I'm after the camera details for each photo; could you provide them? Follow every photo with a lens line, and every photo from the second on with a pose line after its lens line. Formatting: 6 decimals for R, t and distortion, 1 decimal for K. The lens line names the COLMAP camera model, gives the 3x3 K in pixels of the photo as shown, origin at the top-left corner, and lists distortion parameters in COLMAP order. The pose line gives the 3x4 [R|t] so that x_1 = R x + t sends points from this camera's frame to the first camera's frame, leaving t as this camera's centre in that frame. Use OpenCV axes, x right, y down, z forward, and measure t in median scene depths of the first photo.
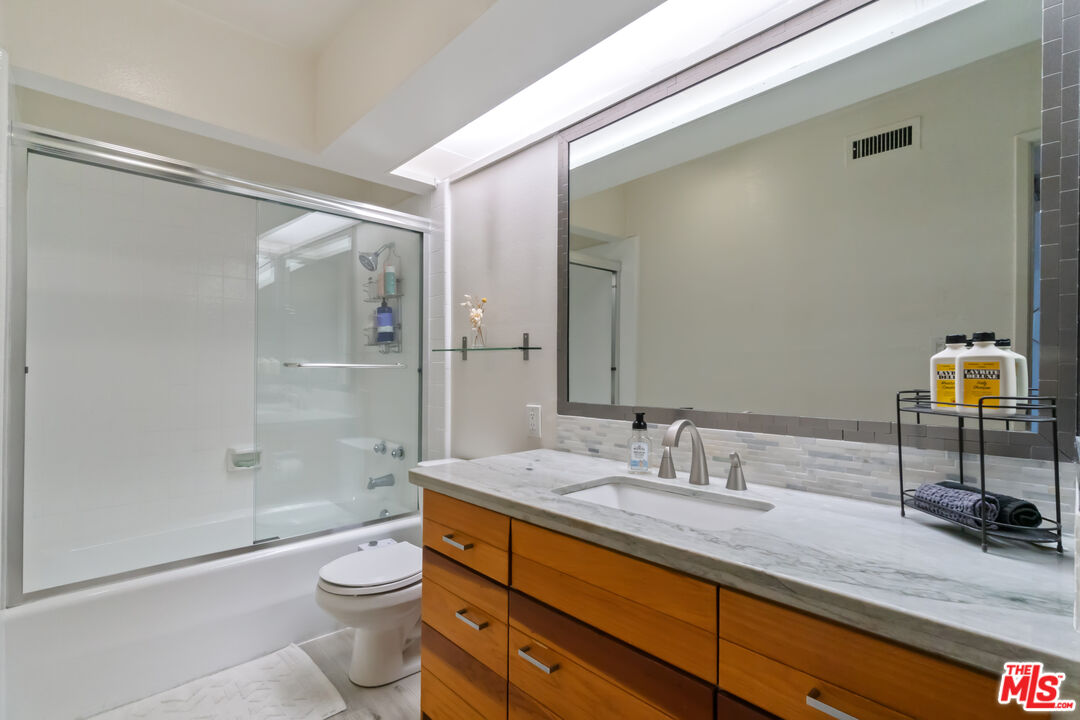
lens RADIAL K [[490.9, 0, 537.9], [0, 490.9, 362.3], [0, 0, 1]] dist [-0.002632, 0.002790]
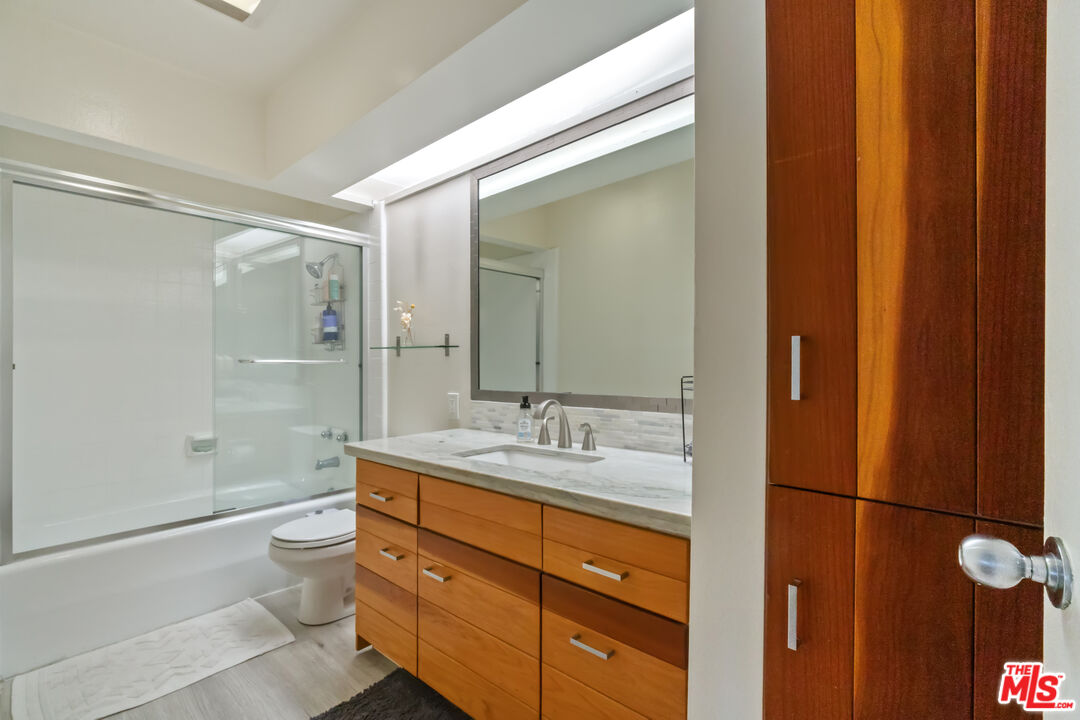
lens RADIAL K [[490.9, 0, 536.8], [0, 490.9, 361.0], [0, 0, 1]] dist [-0.002632, 0.002790]
pose [[0.997155, -0.005715, 0.075158, 0.114528], [0.005274, 0.999968, 0.006063, 0.001679], [-0.075190, -0.005649, 0.997153, -0.245264]]
